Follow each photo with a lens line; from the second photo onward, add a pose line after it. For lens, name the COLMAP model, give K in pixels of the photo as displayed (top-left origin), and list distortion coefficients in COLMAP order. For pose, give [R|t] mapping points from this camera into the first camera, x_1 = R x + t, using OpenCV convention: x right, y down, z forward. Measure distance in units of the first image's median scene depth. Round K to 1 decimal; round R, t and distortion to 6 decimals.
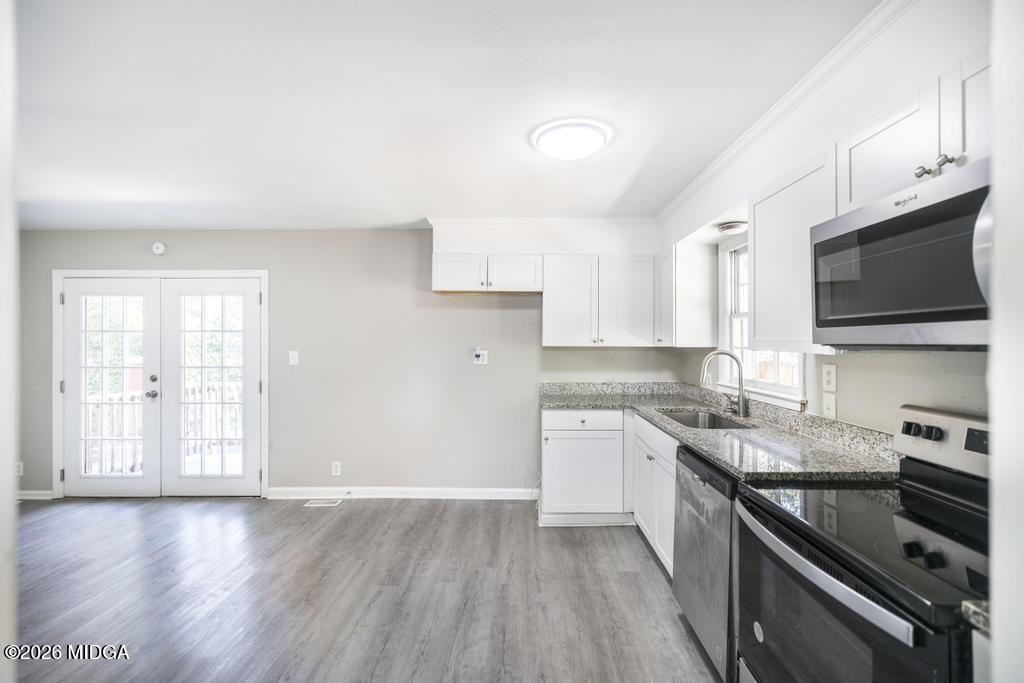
lens RADIAL K [[445.2, 0, 547.9], [0, 445.2, 343.3], [0, 0, 1]] dist [0.000723, -0.000020]
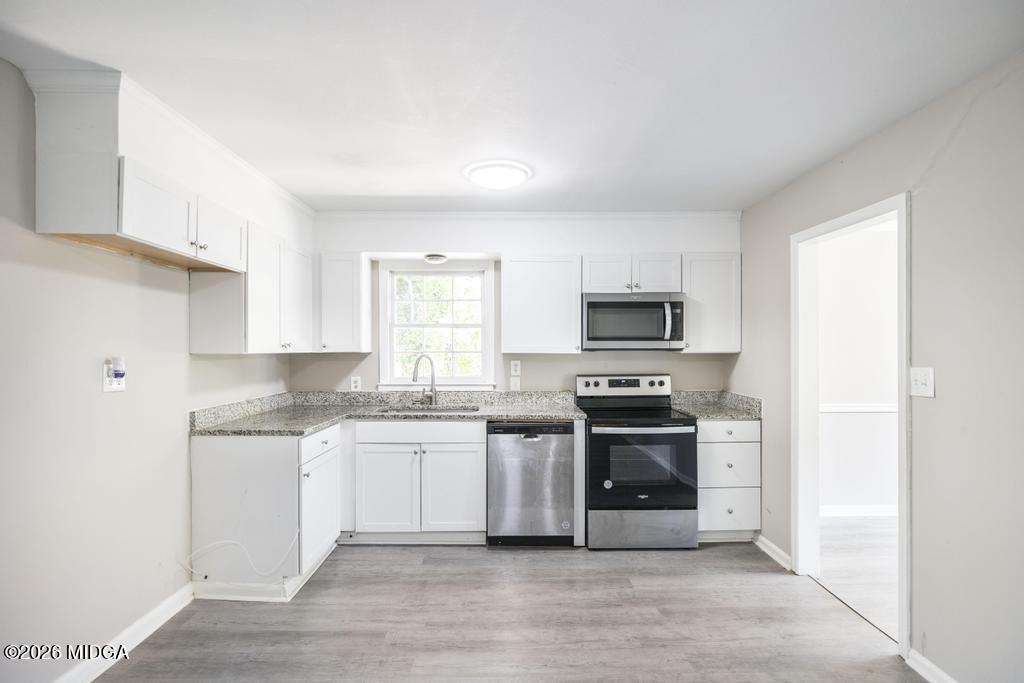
lens RADIAL K [[495.5, 0, 491.8], [0, 495.5, 348.1], [0, 0, 1]] dist [0.000442, 0.000354]
pose [[0.018045, 0.000363, 0.999837, -0.715921], [0.001946, 0.999998, -0.000398, -0.000120], [-0.999835, 0.001953, 0.018044, 0.571566]]
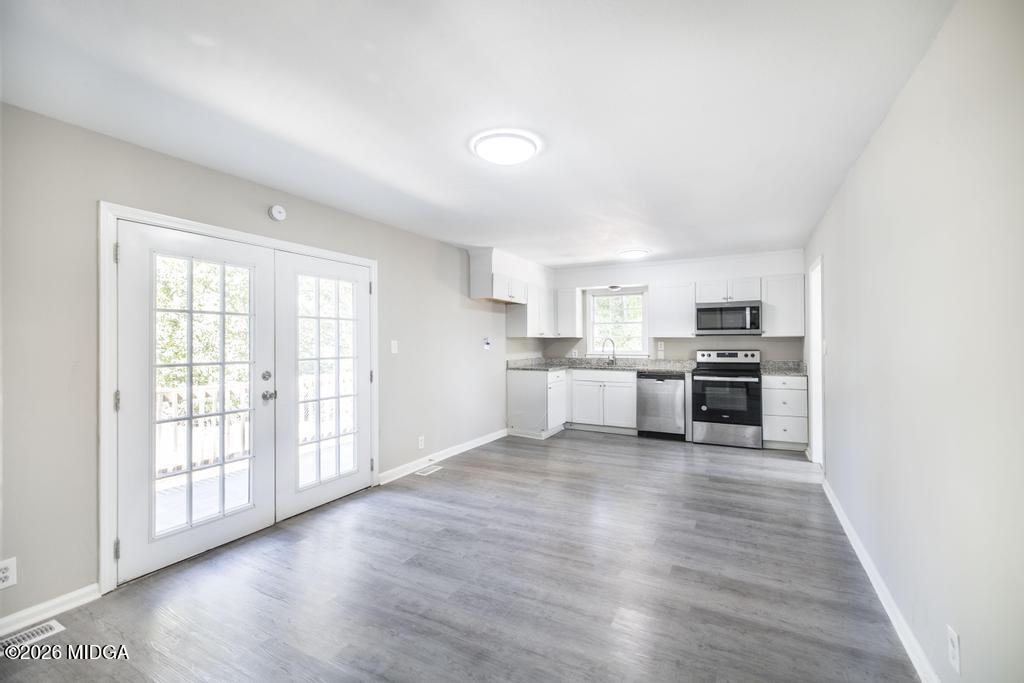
lens RADIAL K [[439.3, 0, 512.0], [0, 439.3, 341.5], [0, 0, 1]] dist [0.001178, 0.000091]
pose [[0.463910, -0.003288, 0.885876, -1.401445], [0.004644, 0.999988, 0.001280, 0.020149], [-0.885870, 0.003520, 0.463920, 0.267271]]
